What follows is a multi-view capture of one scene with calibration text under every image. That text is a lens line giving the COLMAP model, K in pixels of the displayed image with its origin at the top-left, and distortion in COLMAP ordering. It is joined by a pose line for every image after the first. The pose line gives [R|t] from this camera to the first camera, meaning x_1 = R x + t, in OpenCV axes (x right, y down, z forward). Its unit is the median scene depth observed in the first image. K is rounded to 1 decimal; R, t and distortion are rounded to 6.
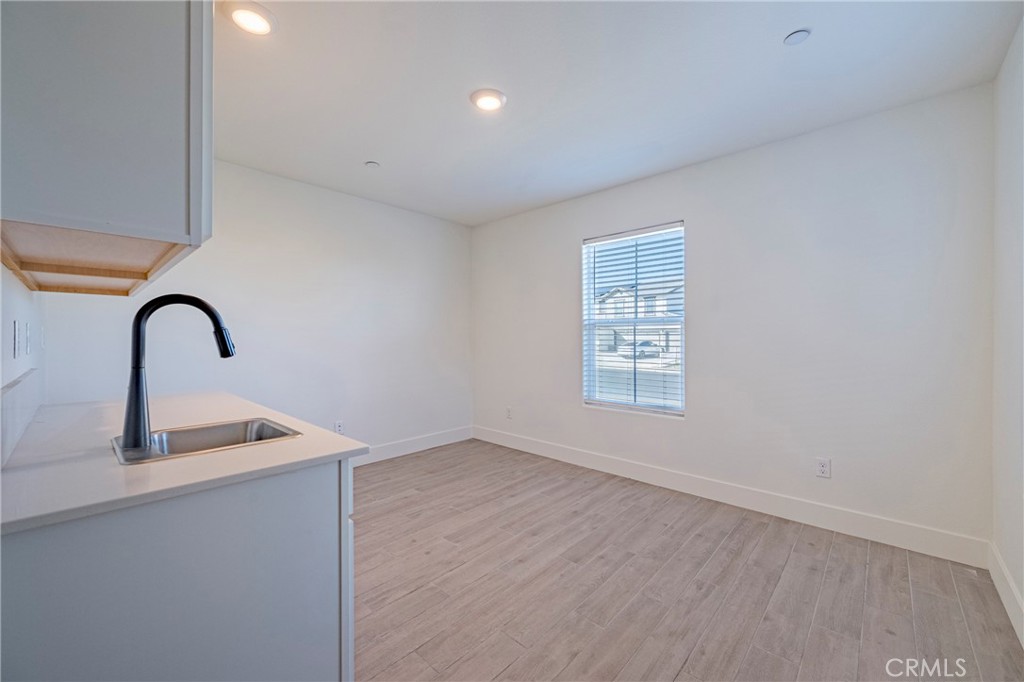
lens RADIAL K [[404.1, 0, 510.4], [0, 404.1, 339.2], [0, 0, 1]] dist [-0.001928, 0.000639]
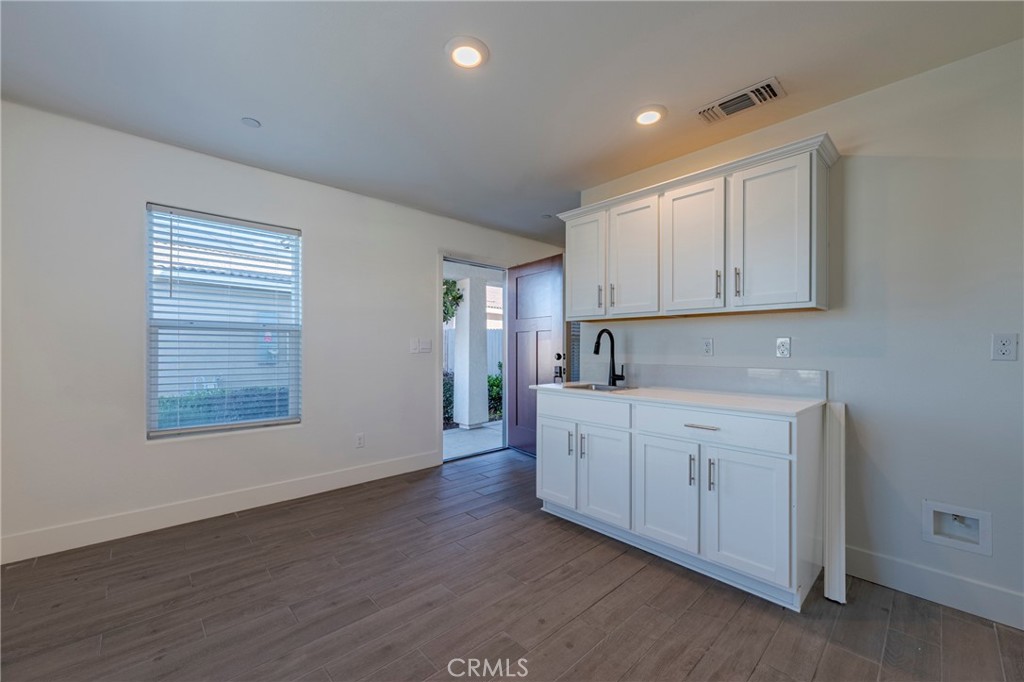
lens RADIAL K [[404.1, 0, 511.8], [0, 404.1, 346.8], [0, 0, 1]] dist [-0.001928, 0.000639]
pose [[-0.997909, -0.002939, 0.064574, -0.201866], [-0.002729, 0.999991, 0.003326, -0.002445], [-0.064583, 0.003143, -0.997907, 1.835912]]
